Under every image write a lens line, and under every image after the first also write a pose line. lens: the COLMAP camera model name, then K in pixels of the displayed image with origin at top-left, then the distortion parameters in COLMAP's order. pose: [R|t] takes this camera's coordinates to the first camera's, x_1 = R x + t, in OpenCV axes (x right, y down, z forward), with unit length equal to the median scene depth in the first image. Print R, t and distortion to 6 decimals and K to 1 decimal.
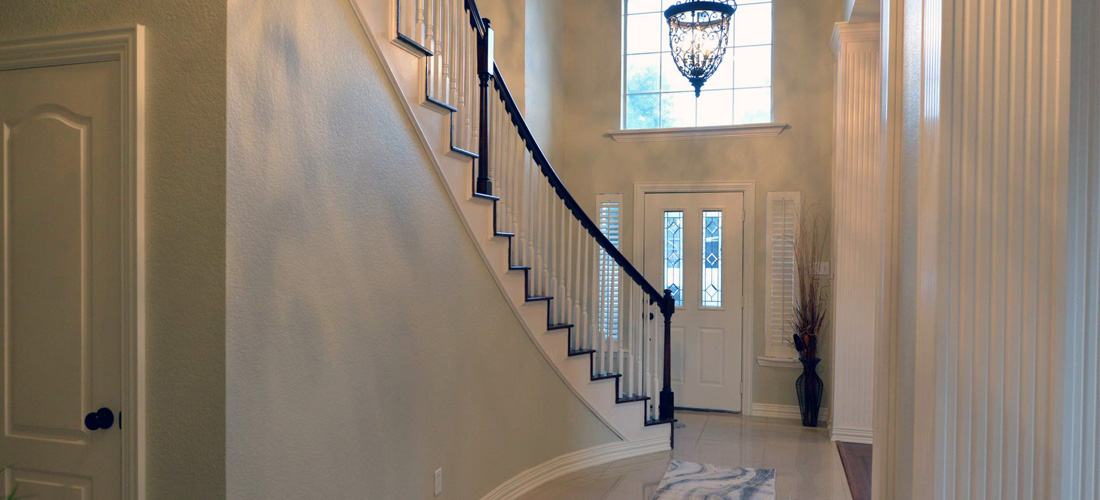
lens RADIAL K [[716.2, 0, 549.9], [0, 716.2, 251.5], [0, 0, 1]] dist [0.004039, 0.000019]
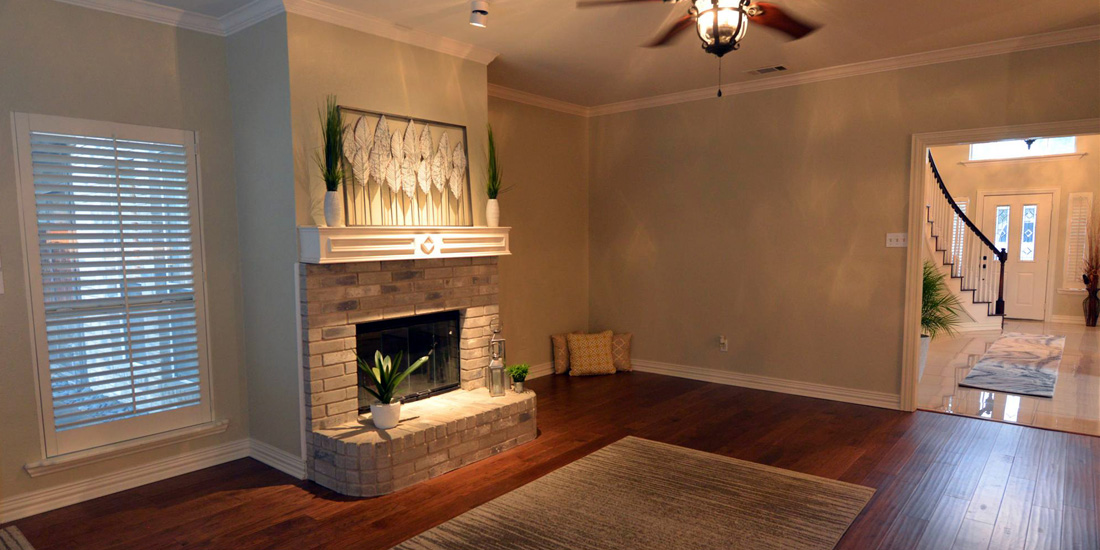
lens RADIAL K [[637.5, 0, 557.6], [0, 637.5, 303.7], [0, 0, 1]] dist [-0.002660, -0.000827]
pose [[0.928689, 0.019701, -0.370336, -0.274689], [0.016399, 0.995430, 0.094078, 0.017907], [0.370497, -0.093443, 0.924122, -0.917304]]
